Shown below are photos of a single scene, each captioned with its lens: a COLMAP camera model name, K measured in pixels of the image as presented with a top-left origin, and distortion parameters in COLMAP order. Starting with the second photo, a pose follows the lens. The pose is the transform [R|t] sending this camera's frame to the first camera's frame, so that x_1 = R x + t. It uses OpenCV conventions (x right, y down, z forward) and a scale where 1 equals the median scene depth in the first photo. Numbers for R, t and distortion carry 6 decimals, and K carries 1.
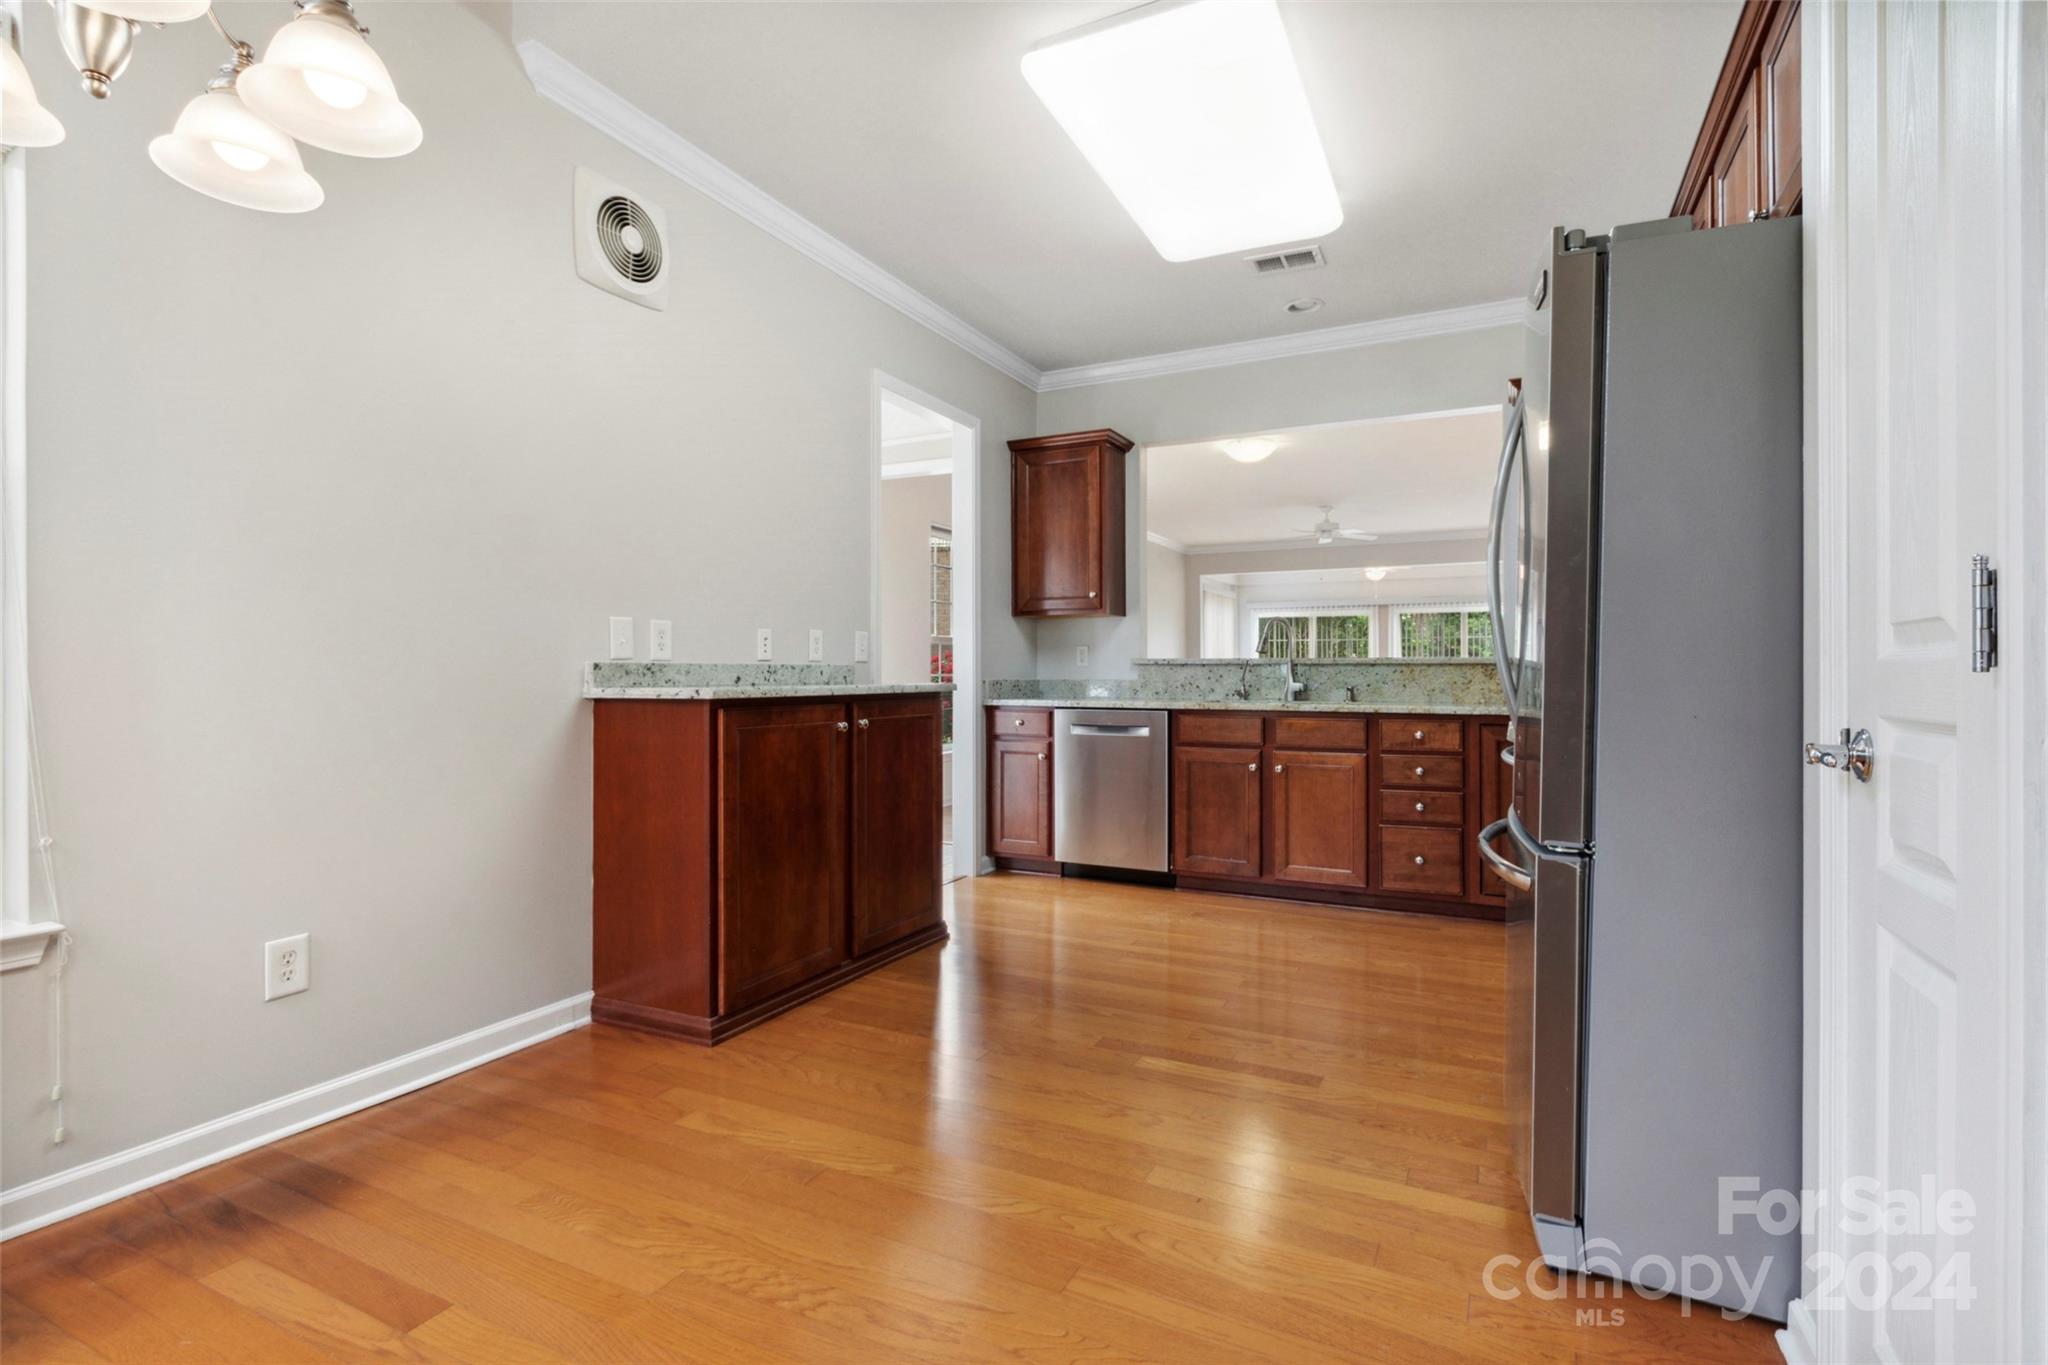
lens RADIAL K [[951.3, 0, 1027.5], [0, 951.3, 679.6], [0, 0, 1]] dist [0.001478, 0.000480]
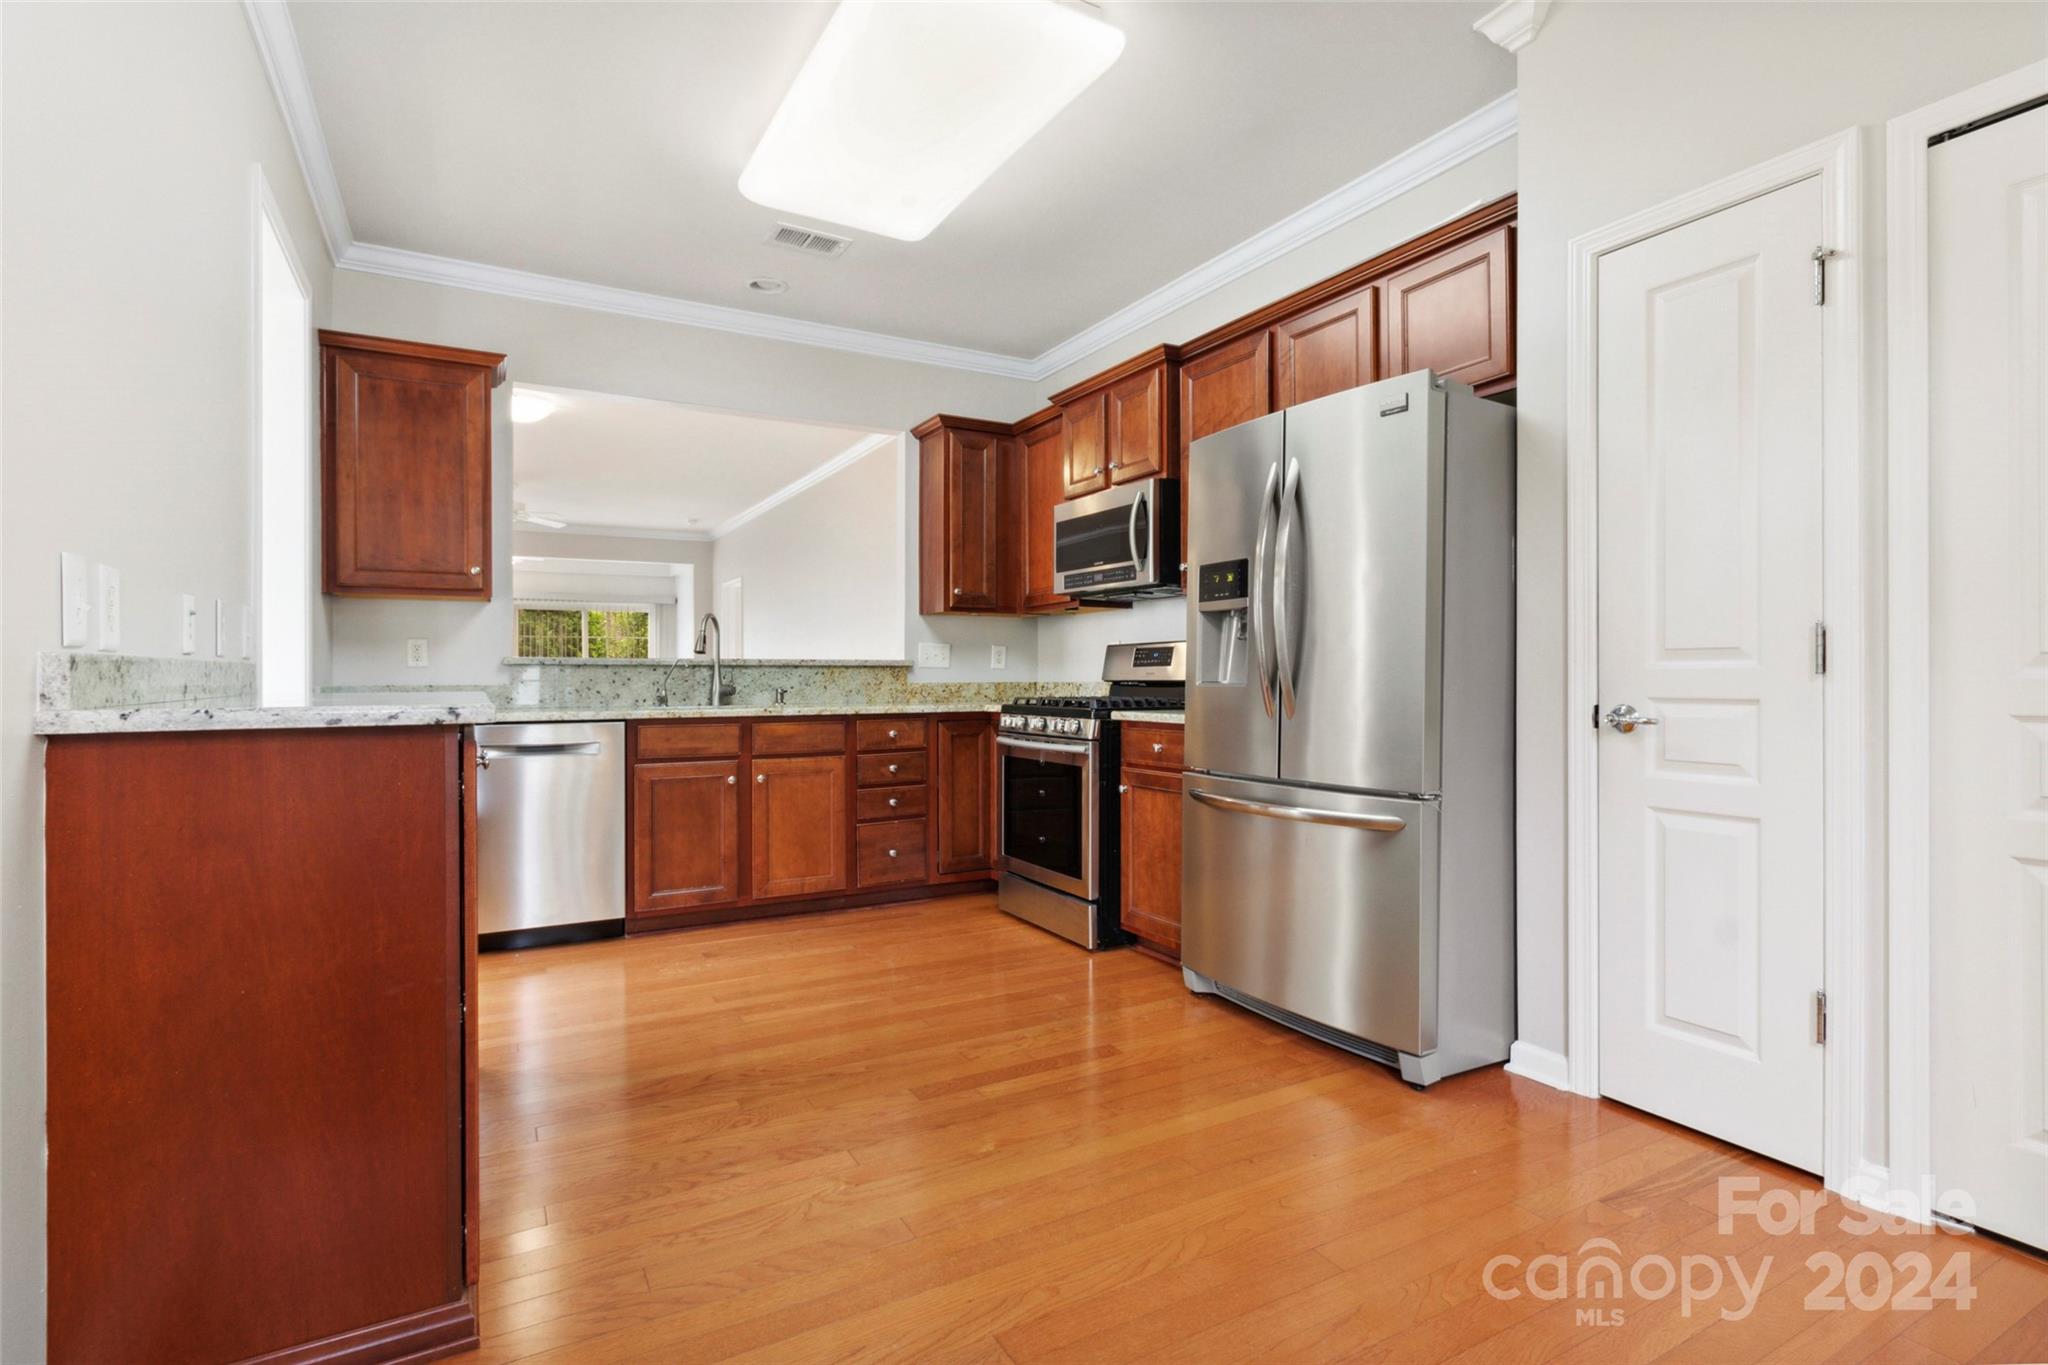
lens RADIAL K [[988.0, 0, 1026.1], [0, 988.0, 673.4], [0, 0, 1]] dist [-0.003033, -0.000636]
pose [[0.558775, 0.000014, 0.829319, -0.388113], [0.007021, 0.999964, -0.004747, -0.002358], [-0.829290, 0.008475, 0.558755, 0.249962]]
